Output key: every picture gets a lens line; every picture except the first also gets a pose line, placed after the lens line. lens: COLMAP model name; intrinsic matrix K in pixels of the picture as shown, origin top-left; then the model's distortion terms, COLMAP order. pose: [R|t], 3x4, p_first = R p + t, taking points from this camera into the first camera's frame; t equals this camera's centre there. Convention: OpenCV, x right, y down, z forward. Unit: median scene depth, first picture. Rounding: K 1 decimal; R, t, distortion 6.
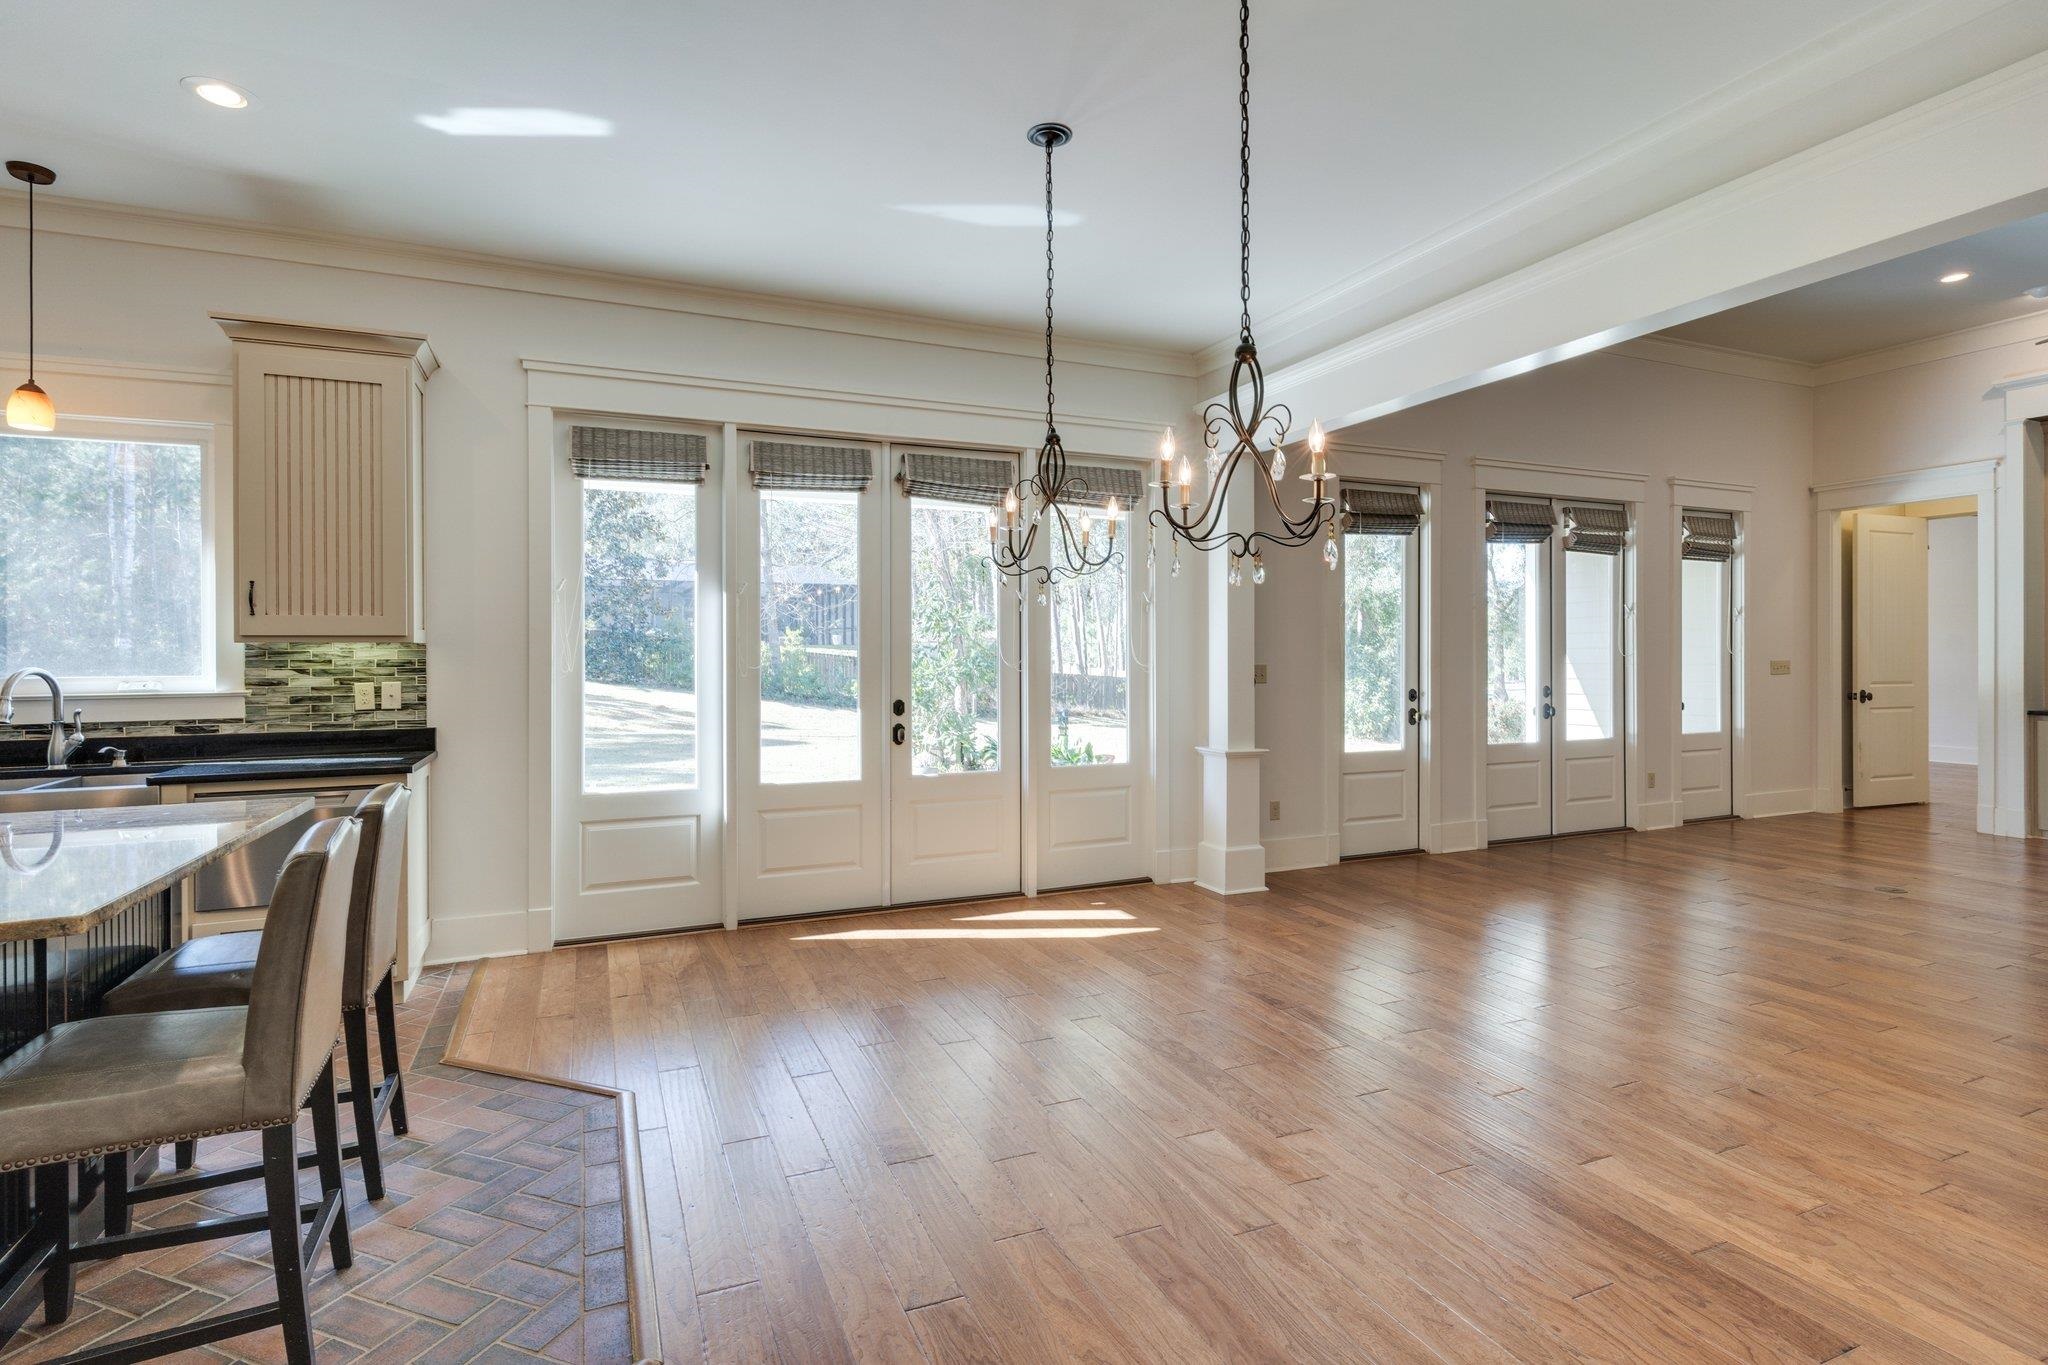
lens RADIAL K [[981.8, 0, 1026.7], [0, 981.8, 668.2], [0, 0, 1]] dist [0.005123, -0.002205]
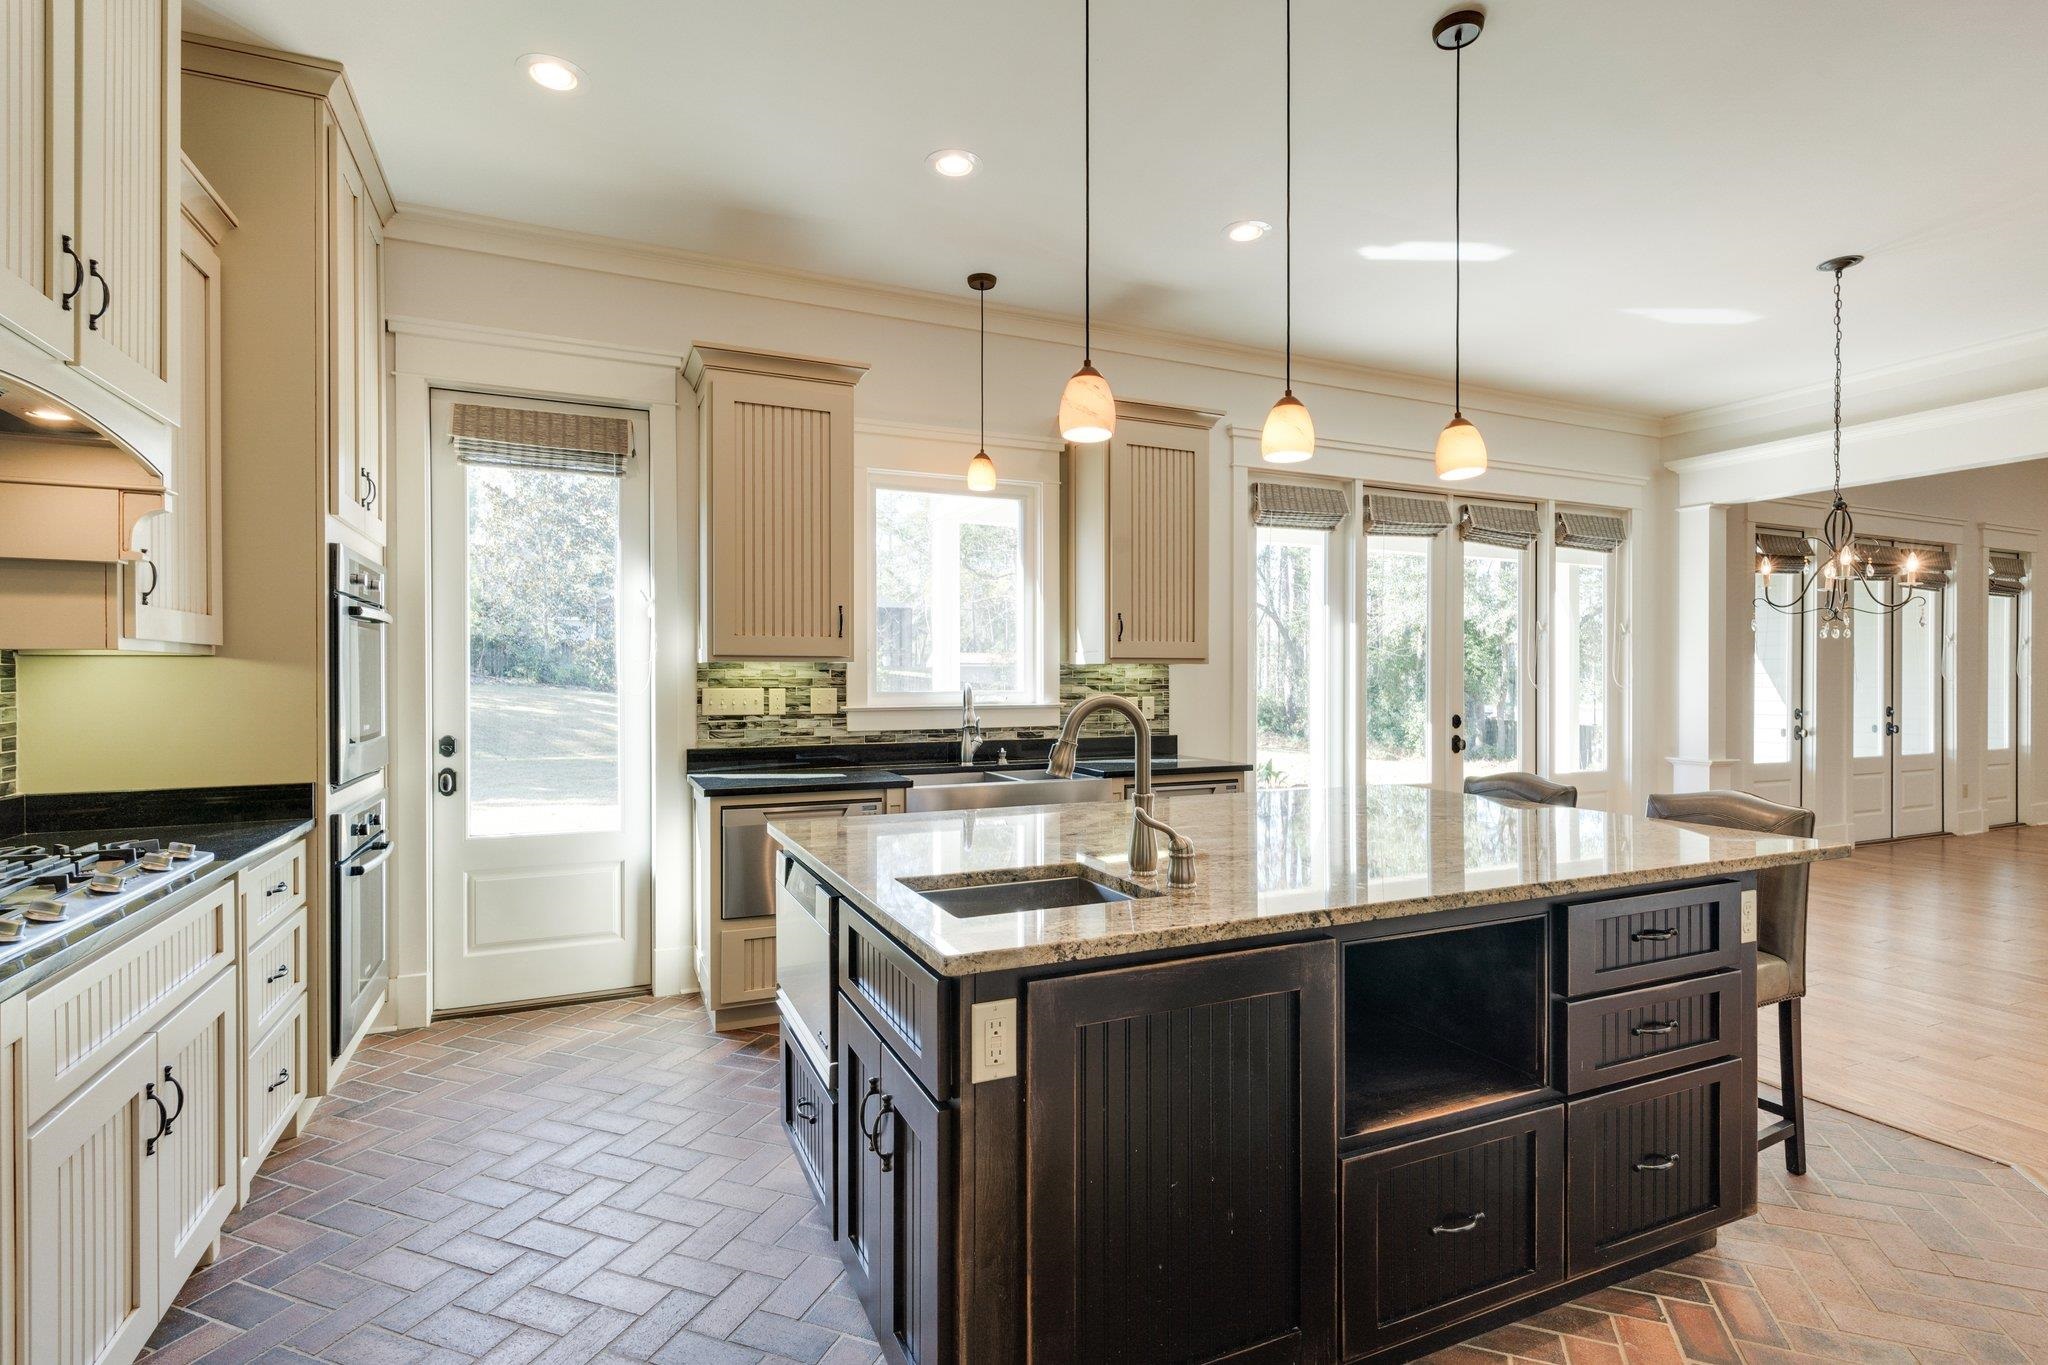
lens RADIAL K [[981.8, 0, 1025.2], [0, 981.8, 684.8], [0, 0, 1]] dist [0.005123, -0.002205]
pose [[0.999841, 0.006204, 0.016723, -0.671250], [-0.006152, 0.999976, -0.003187, 0.003734], [-0.016742, 0.003084, 0.999855, -0.159208]]
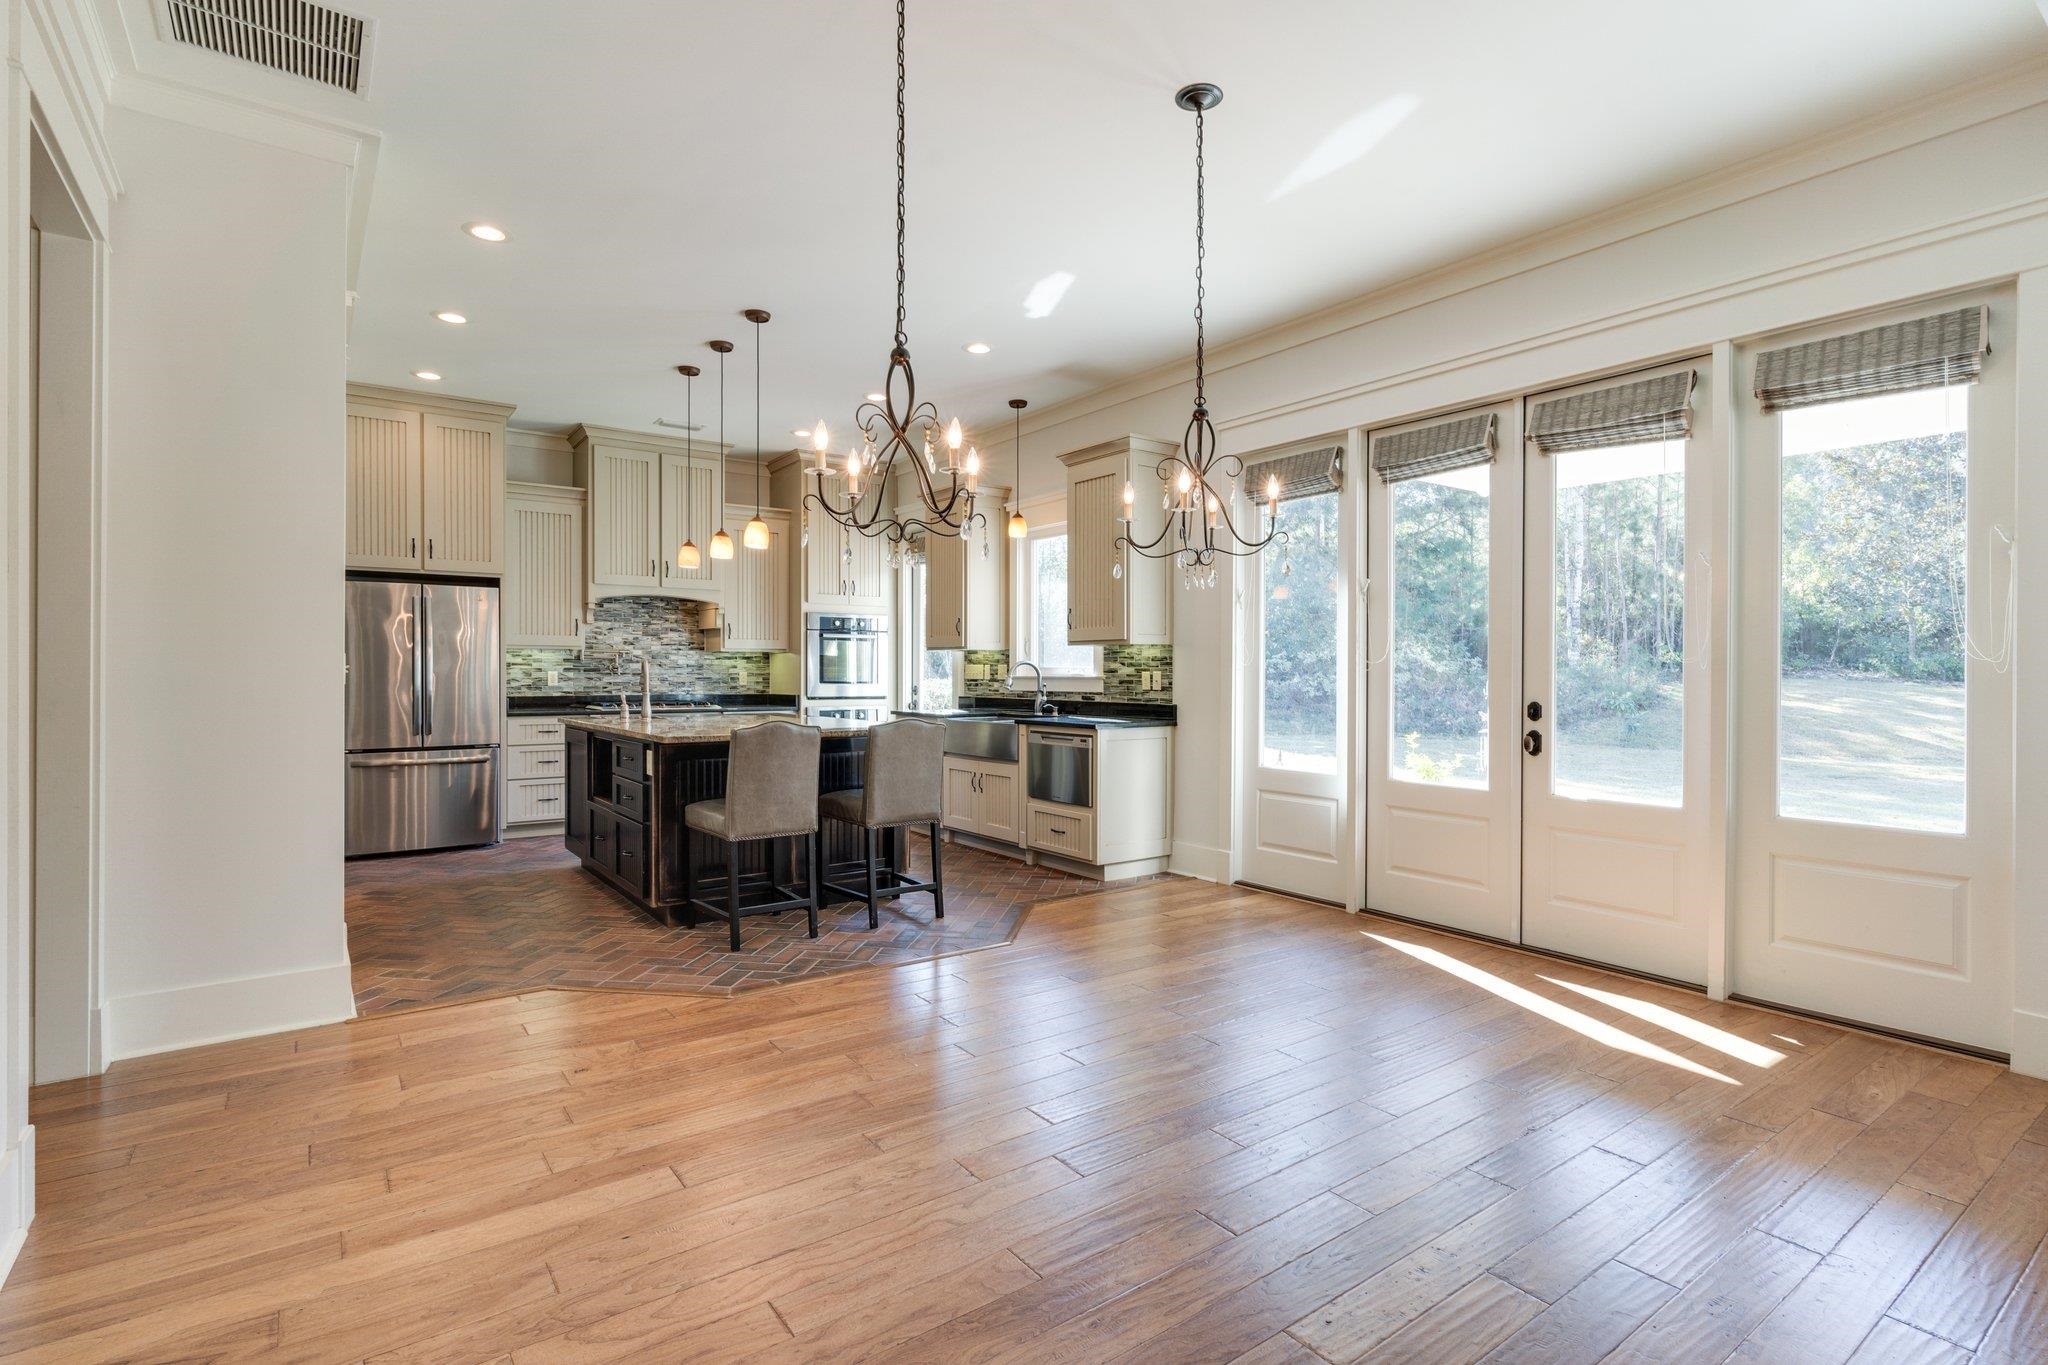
lens RADIAL K [[981.8, 0, 1010.4], [0, 981.8, 671.7], [0, 0, 1]] dist [0.005123, -0.002205]
pose [[0.209246, 0.005321, -0.977849, 0.597399], [-0.015829, 0.999873, 0.002054, 0.012208], [0.977735, 0.015049, 0.209304, 0.399041]]
